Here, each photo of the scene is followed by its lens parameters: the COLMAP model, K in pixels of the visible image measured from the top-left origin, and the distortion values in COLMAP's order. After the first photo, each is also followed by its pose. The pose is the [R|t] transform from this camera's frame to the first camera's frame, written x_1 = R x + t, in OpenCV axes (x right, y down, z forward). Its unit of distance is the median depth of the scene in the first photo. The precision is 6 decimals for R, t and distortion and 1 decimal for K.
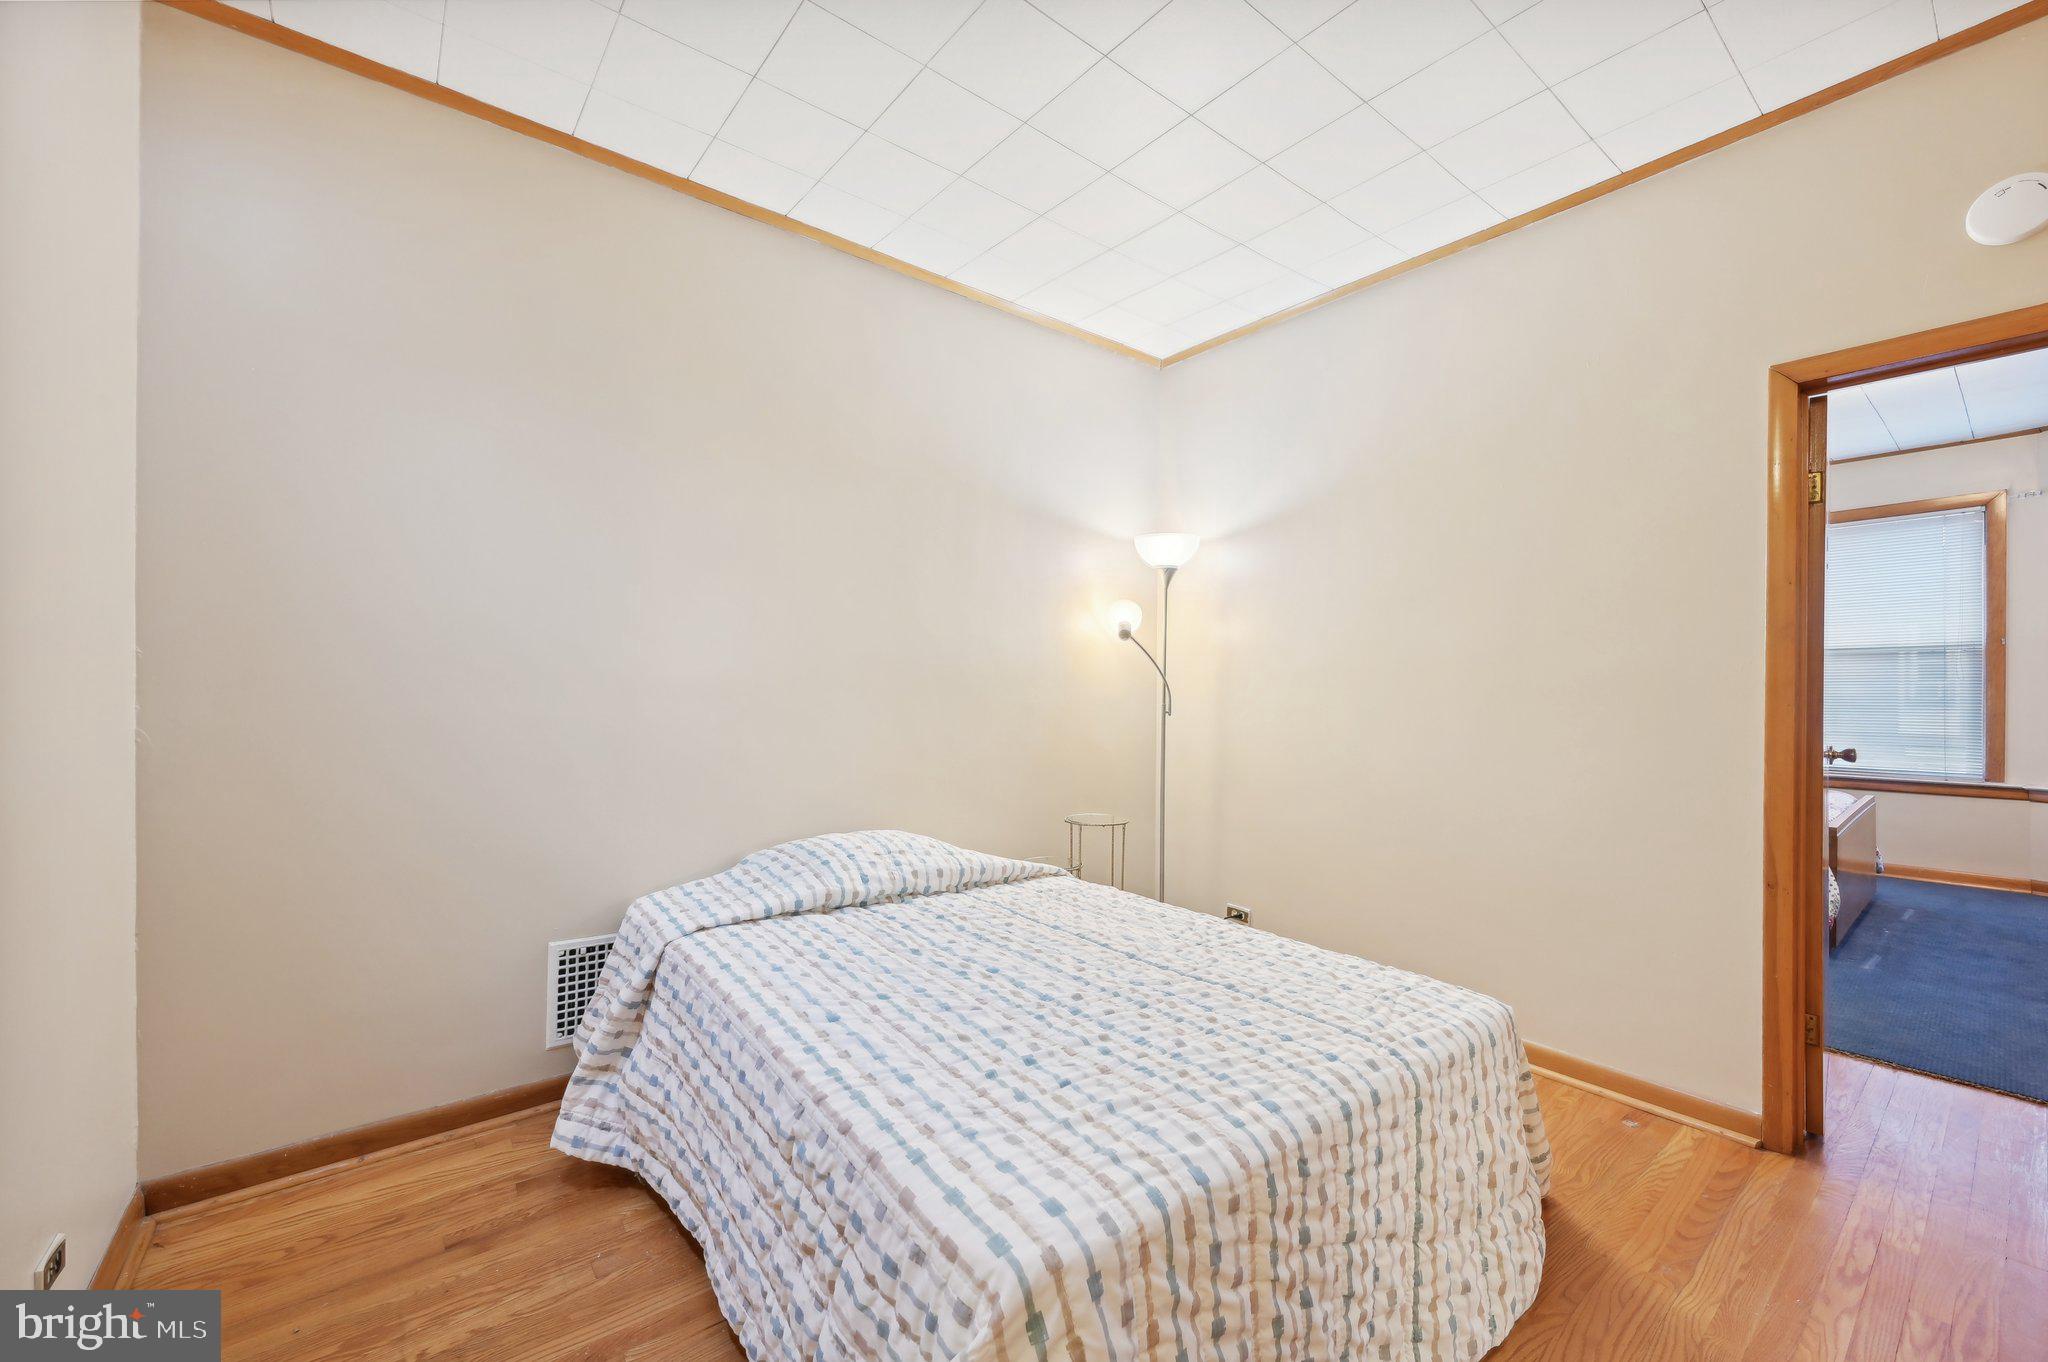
lens RADIAL K [[824.7, 0, 1035.0], [0, 824.7, 684.0], [0, 0, 1]] dist [-0.003600, -0.000196]
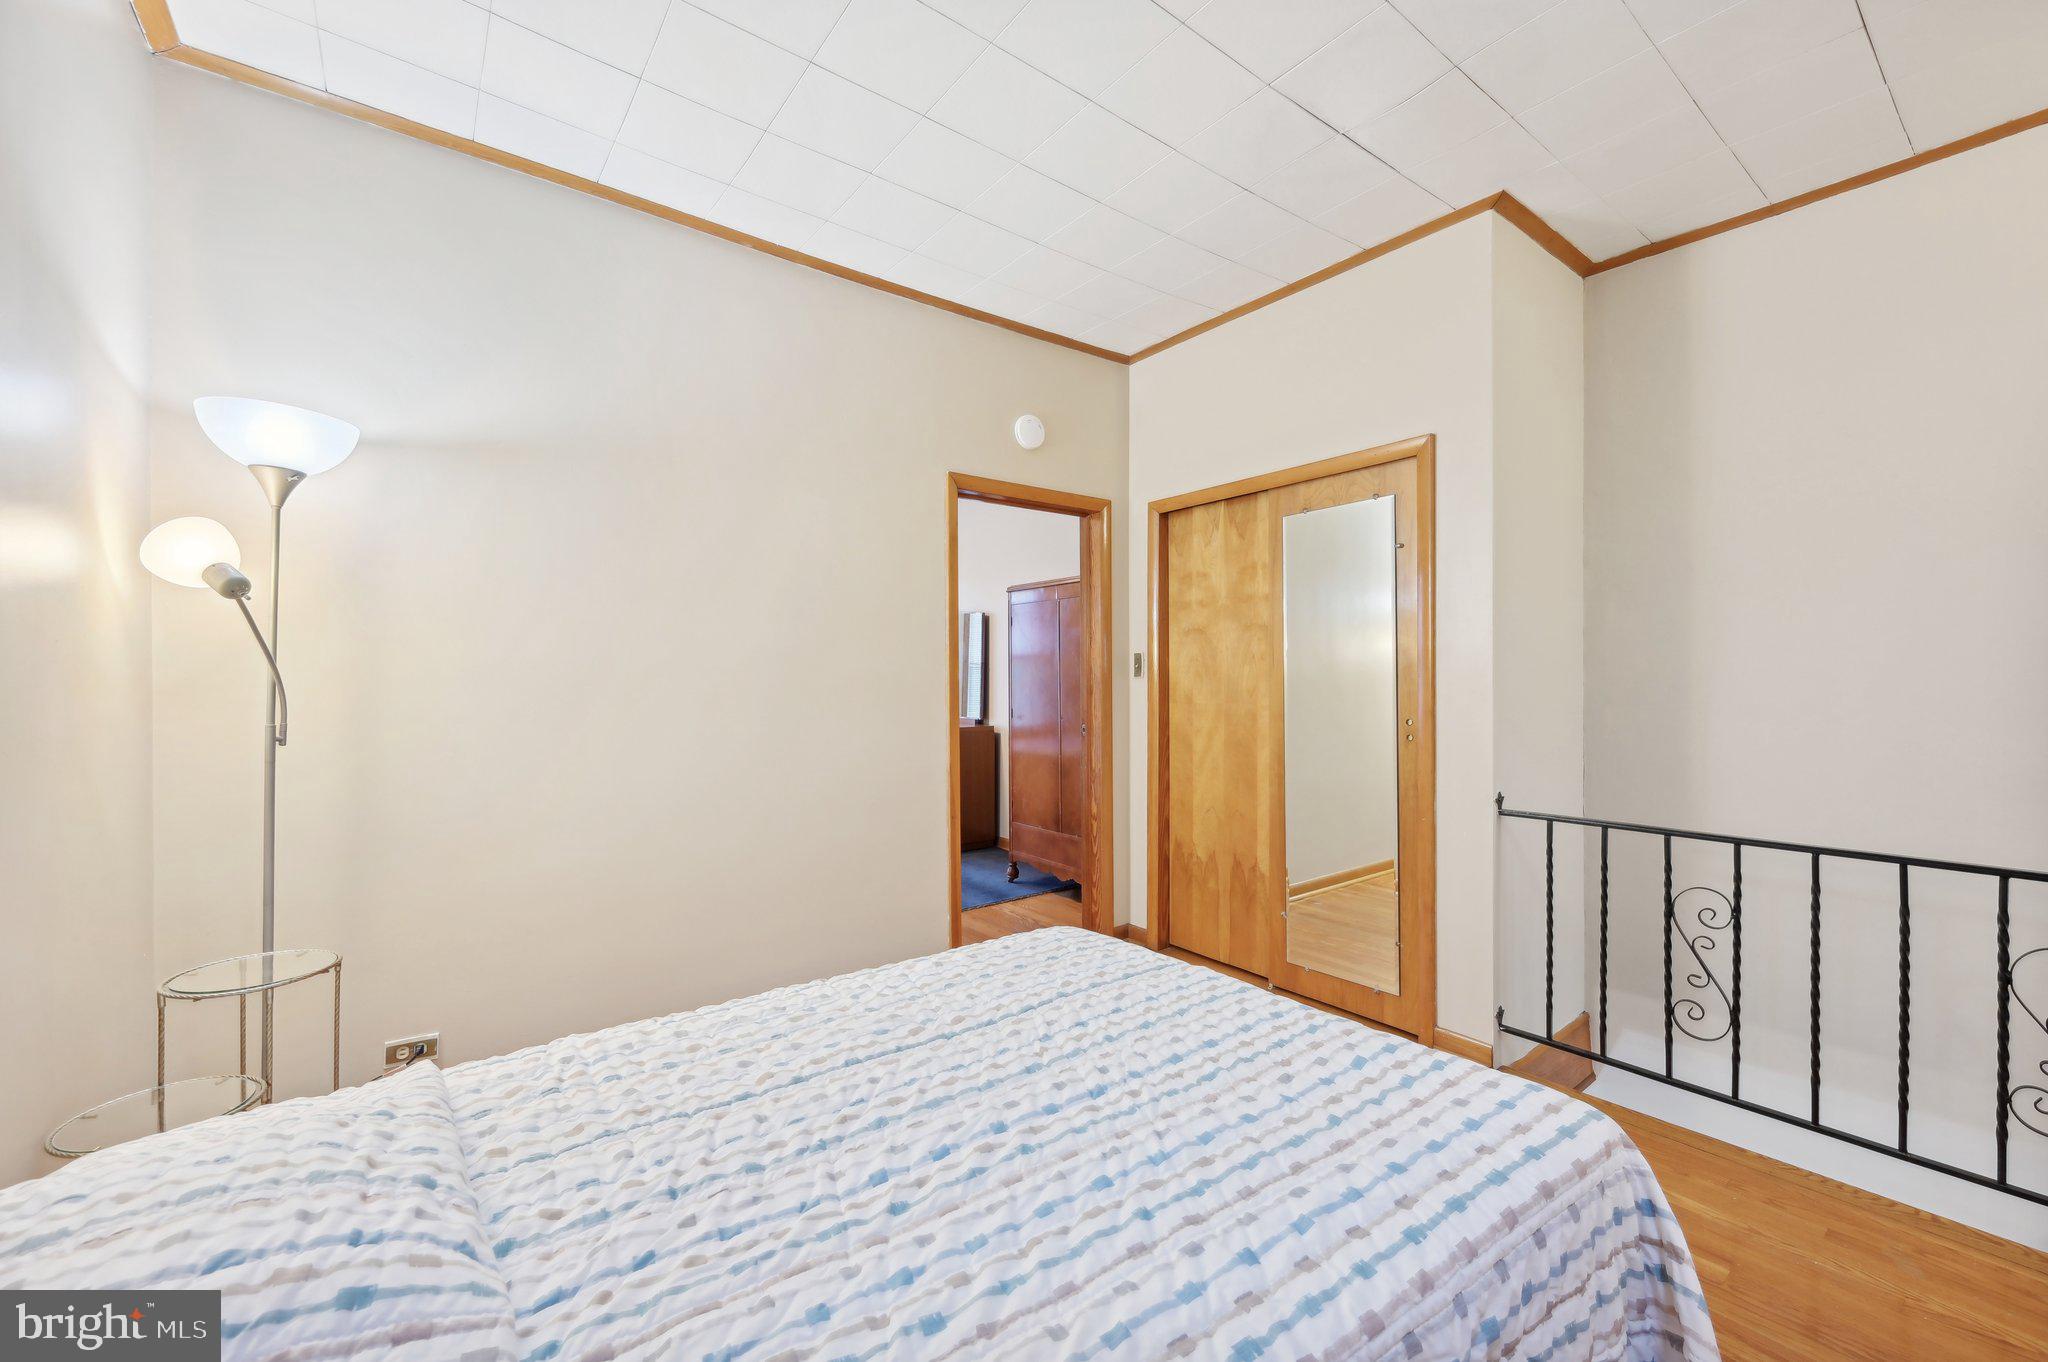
lens RADIAL K [[824.7, 0, 1035.0], [0, 824.7, 684.0], [0, 0, 1]] dist [-0.003600, -0.000196]
pose [[0.012865, -0.007567, 0.999889, -0.605377], [0.000985, 0.999971, 0.007555, -0.008756], [-0.999917, 0.000888, 0.012872, 0.830113]]
